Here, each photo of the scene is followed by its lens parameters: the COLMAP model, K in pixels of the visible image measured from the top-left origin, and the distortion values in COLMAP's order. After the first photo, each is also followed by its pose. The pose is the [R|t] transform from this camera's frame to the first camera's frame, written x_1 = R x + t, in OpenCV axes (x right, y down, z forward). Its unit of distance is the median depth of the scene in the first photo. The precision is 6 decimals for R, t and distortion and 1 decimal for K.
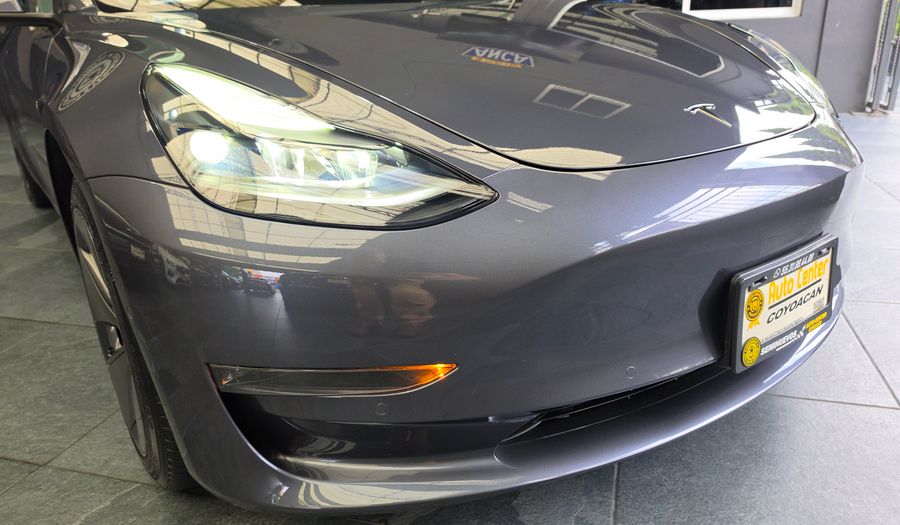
lens RADIAL K [[629.9, 0, 453.3], [0, 629.9, 262.9], [0, 0, 1]] dist [0.049543, -0.070736]
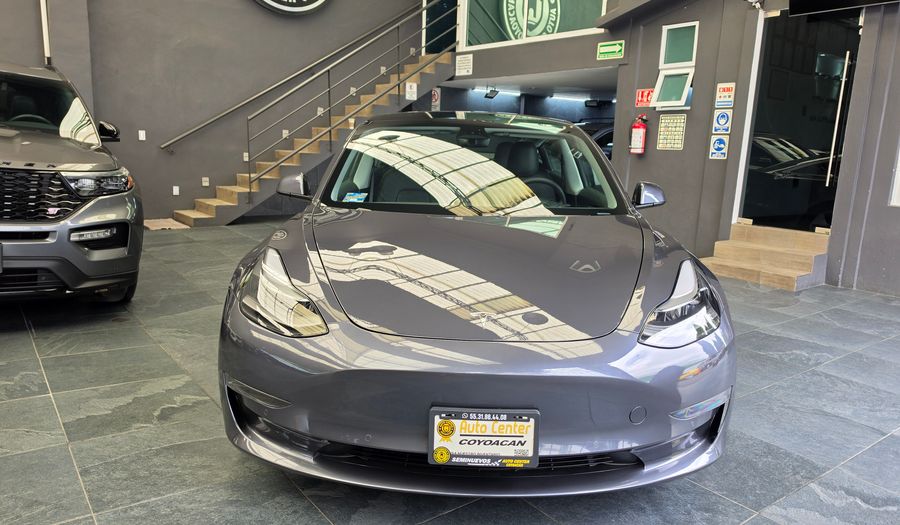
lens RADIAL K [[629.9, 0, 445.2], [0, 629.9, 269.2], [0, 0, 1]] dist [0.049543, -0.070736]
pose [[0.795100, 0.172903, -0.581310, 1.410958], [-0.268089, 0.959970, -0.081155, -0.216794], [0.544008, 0.220369, 0.809625, -0.531233]]
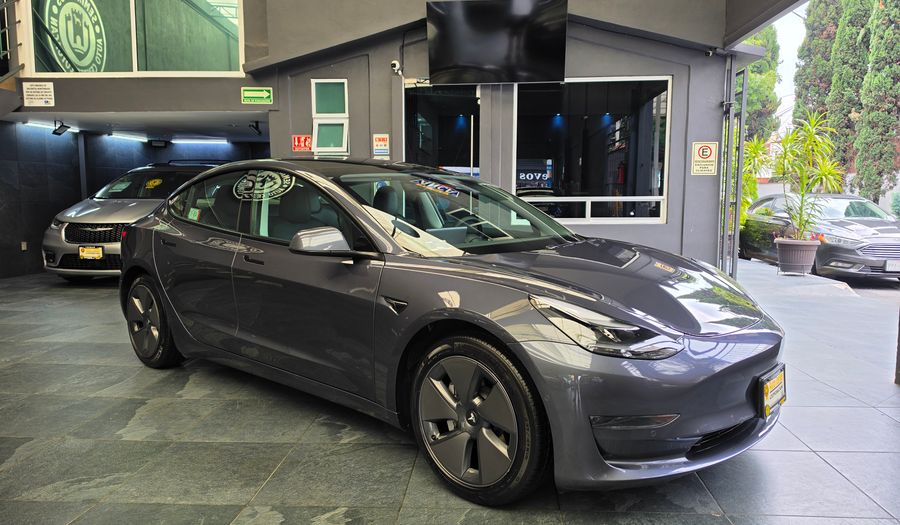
lens RADIAL K [[629.9, 0, 454.8], [0, 629.9, 261.7], [0, 0, 1]] dist [0.049543, -0.070736]
pose [[0.976551, 0.008151, 0.215134, -1.222834], [0.047311, 0.966730, -0.251384, 0.142109], [-0.210025, 0.255668, 0.943676, -1.184017]]
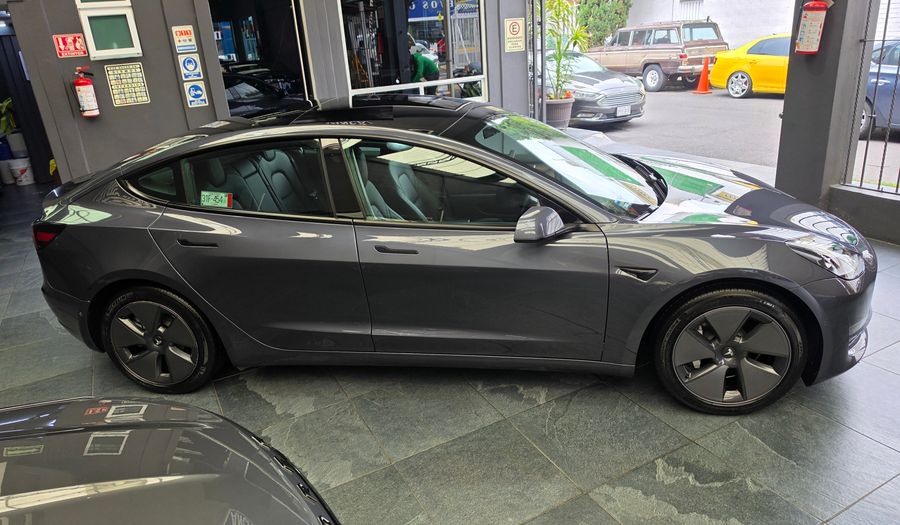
lens RADIAL K [[629.9, 0, 453.3], [0, 629.9, 269.2], [0, 0, 1]] dist [0.049543, -0.070736]
pose [[0.712013, -0.267259, 0.649315, -3.266567], [0.287207, 0.954687, 0.078012, -0.815949], [-0.640741, 0.130942, 0.756508, -0.186800]]
